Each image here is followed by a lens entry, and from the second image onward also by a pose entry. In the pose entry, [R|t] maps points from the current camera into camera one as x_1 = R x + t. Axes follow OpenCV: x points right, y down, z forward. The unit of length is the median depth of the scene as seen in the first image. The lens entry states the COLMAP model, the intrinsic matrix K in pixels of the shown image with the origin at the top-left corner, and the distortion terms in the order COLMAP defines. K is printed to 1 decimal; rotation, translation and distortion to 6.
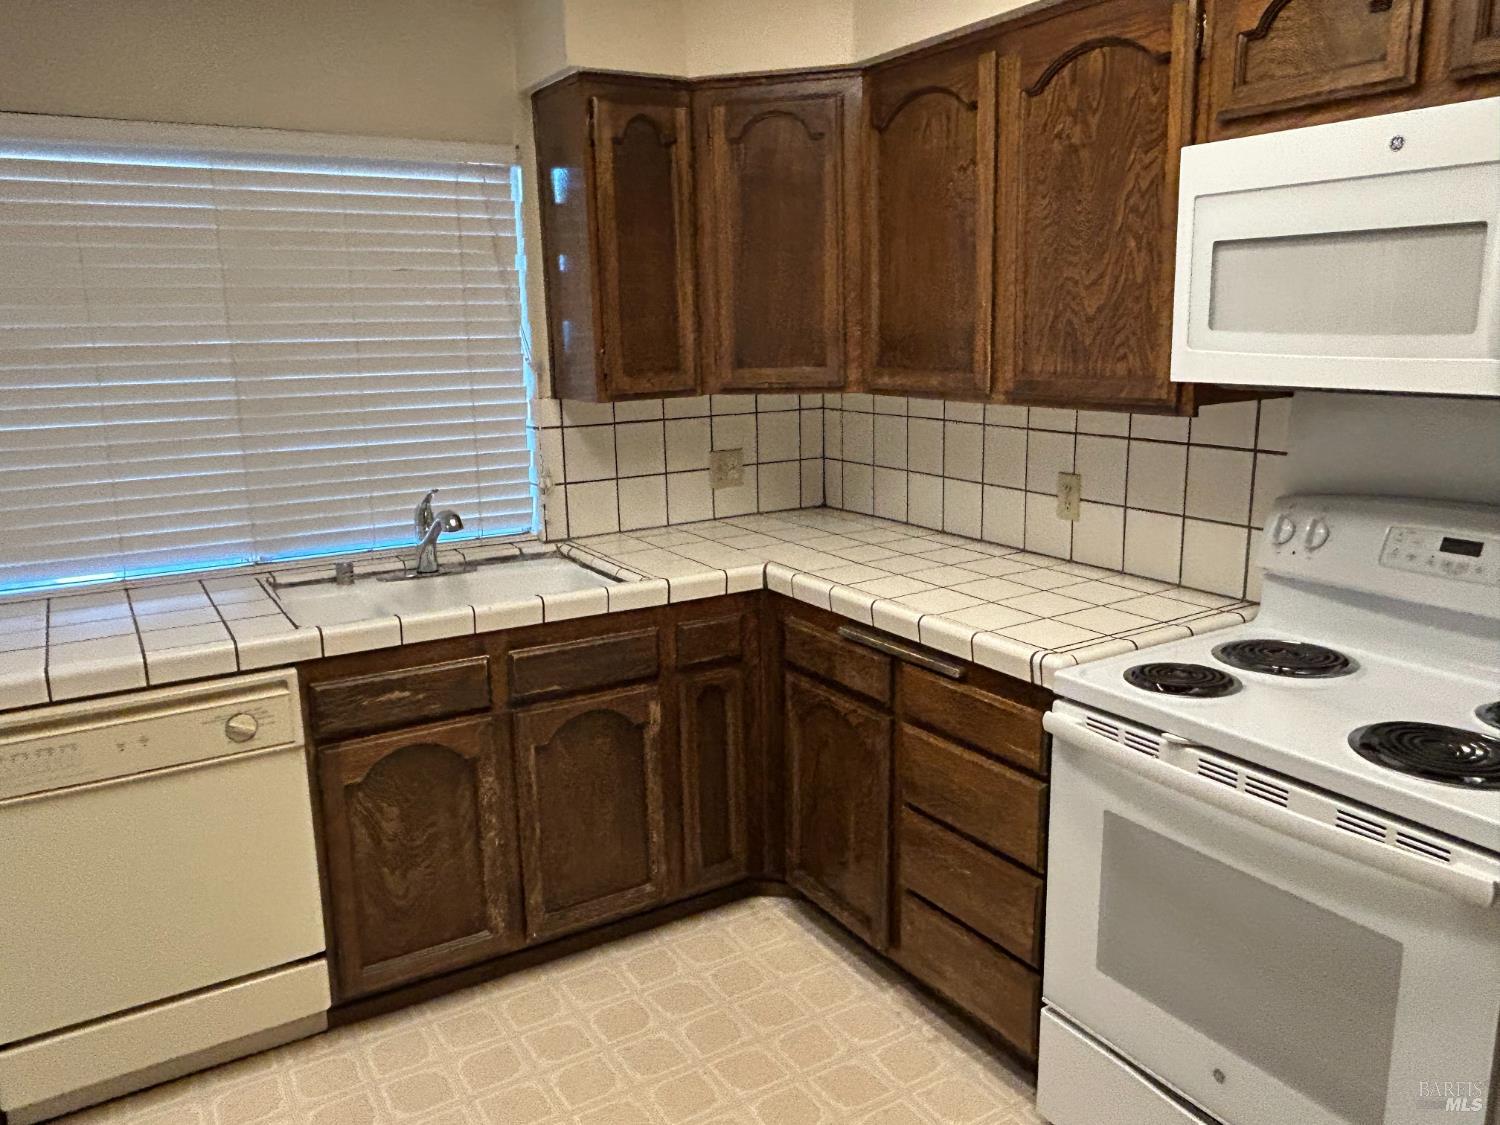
lens RADIAL K [[1110.7, 0, 751.3], [0, 1110.7, 557.6], [0, 0, 1]] dist [0.010620, -0.025927]
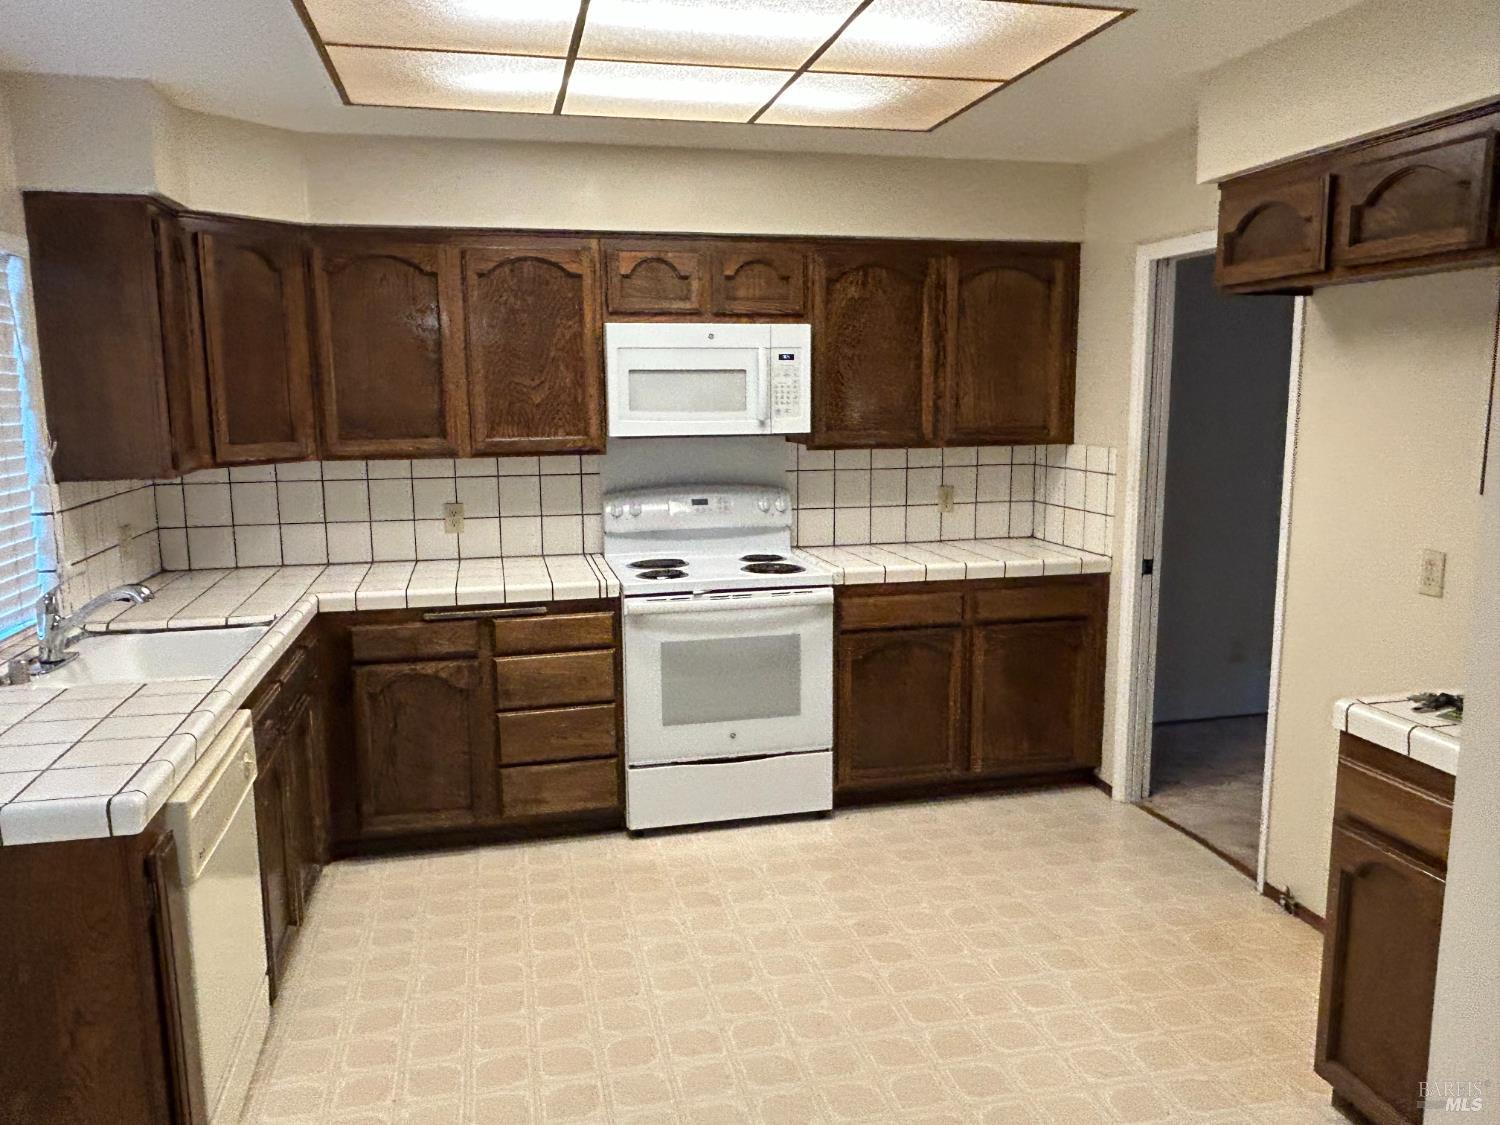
lens RADIAL K [[1110.7, 0, 754.3], [0, 1110.7, 562.4], [0, 0, 1]] dist [0.010620, -0.025927]
pose [[0.313287, -0.130263, 0.940682, -1.223547], [0.201617, 0.977090, 0.068158, -0.017389], [-0.928010, 0.168305, 0.332373, 0.110158]]
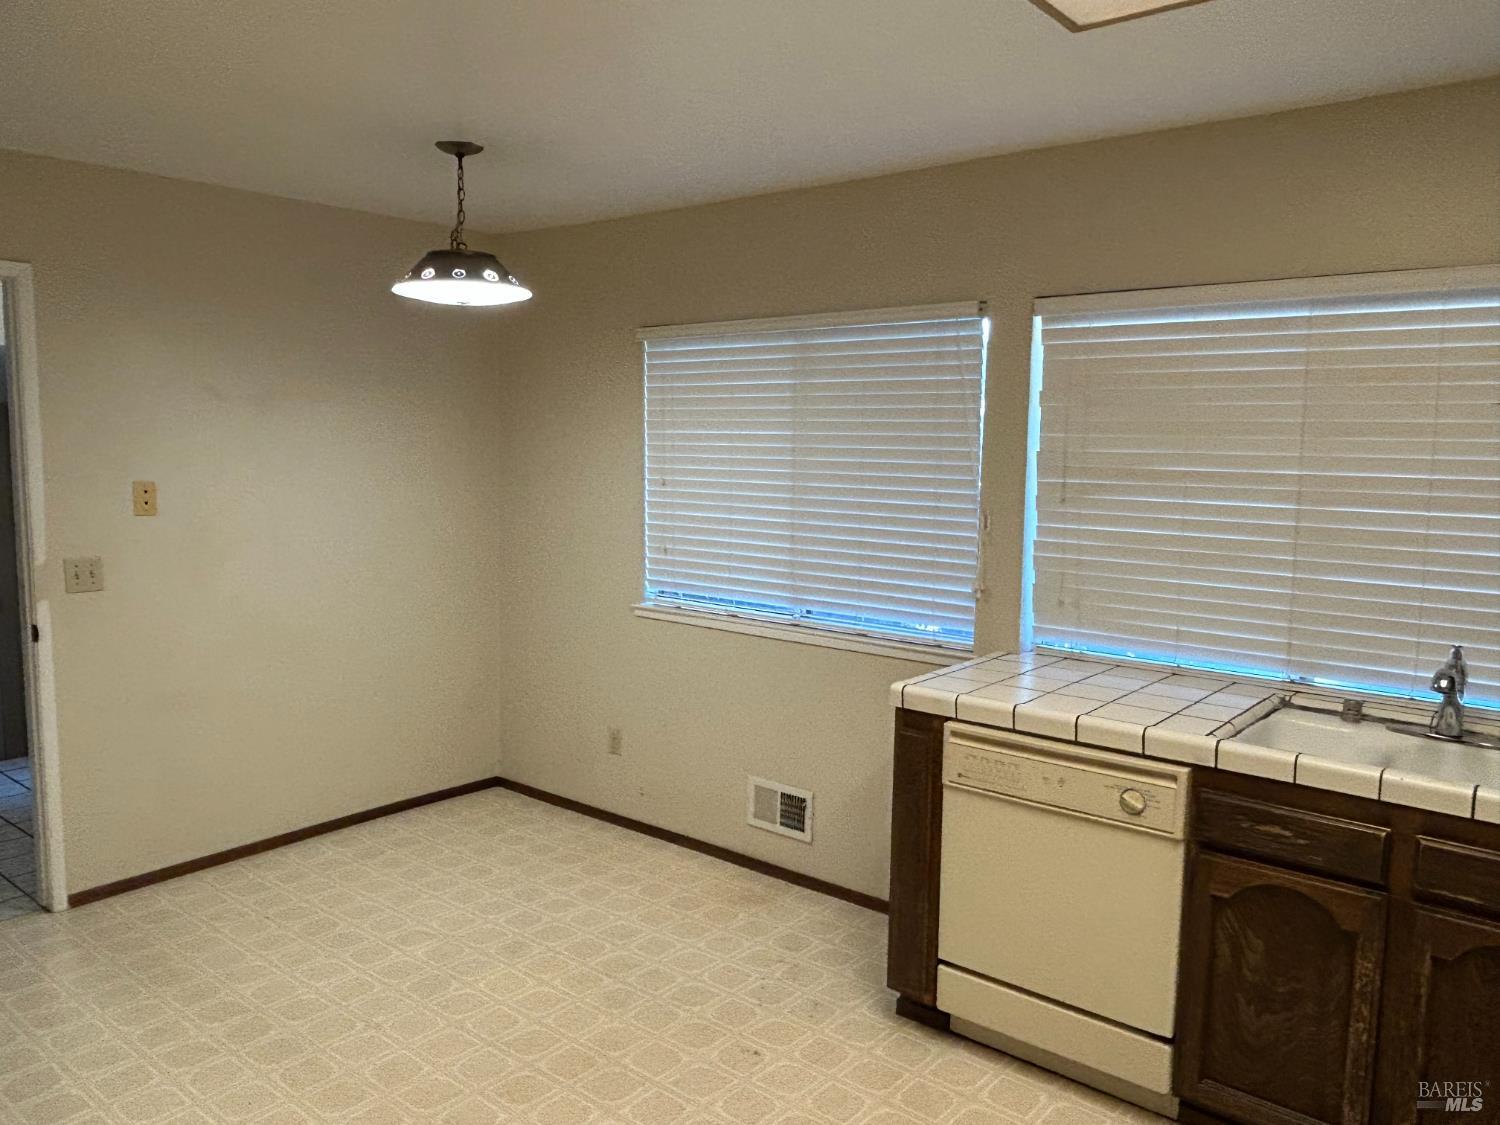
lens RADIAL K [[1110.7, 0, 747.5], [0, 1110.7, 564.9], [0, 0, 1]] dist [0.010620, -0.025927]
pose [[0.318759, 0.130496, -0.938809, 0.427993], [-0.217444, 0.974129, 0.061576, -0.064929], [0.922557, 0.184510, 0.338888, 0.184623]]
